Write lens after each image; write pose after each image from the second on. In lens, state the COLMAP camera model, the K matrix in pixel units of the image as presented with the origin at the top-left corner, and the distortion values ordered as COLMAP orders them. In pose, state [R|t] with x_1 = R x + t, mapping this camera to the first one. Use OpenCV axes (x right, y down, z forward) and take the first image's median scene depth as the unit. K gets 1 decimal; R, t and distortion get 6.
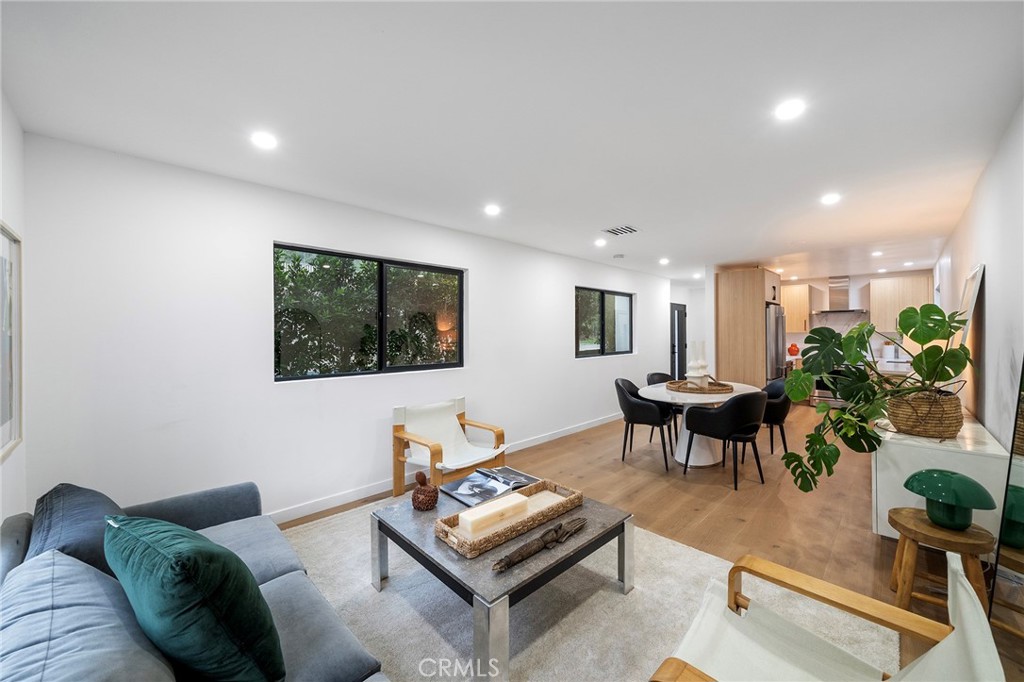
lens RADIAL K [[382.6, 0, 513.1], [0, 382.6, 335.6], [0, 0, 1]] dist [-0.000898, -0.000073]
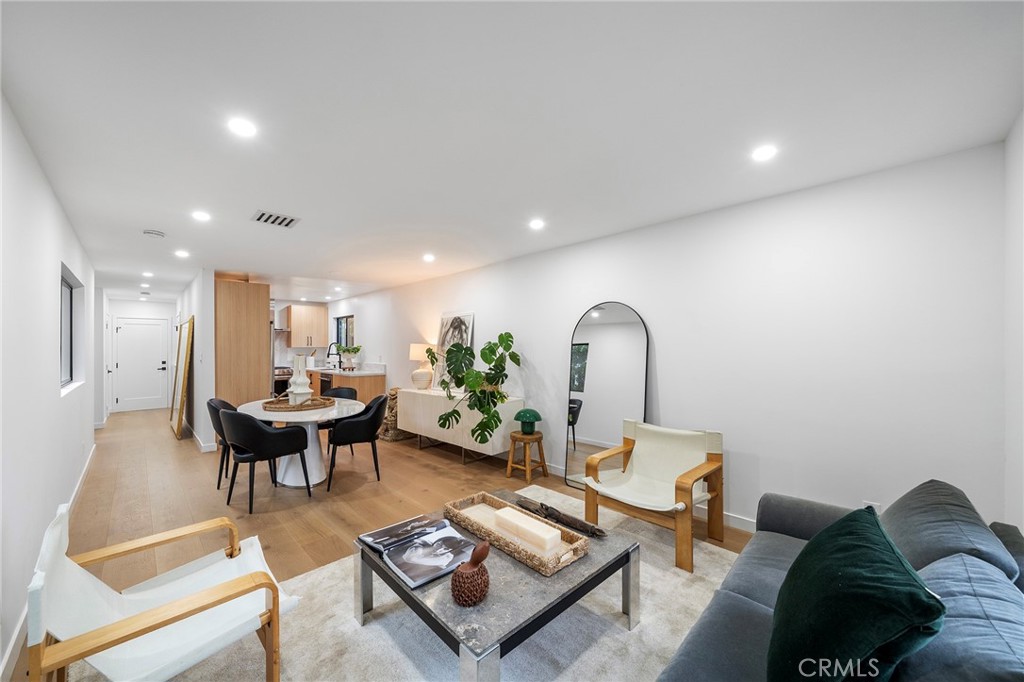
lens RADIAL K [[375.0, 0, 509.1], [0, 375.0, 346.0], [0, 0, 1]] dist [0.000528, 0.000027]
pose [[0.028047, 0.004189, 0.999598, -0.619308], [0.012702, 0.999909, -0.004547, 0.001151], [-0.999526, 0.012824, 0.027991, 0.622561]]
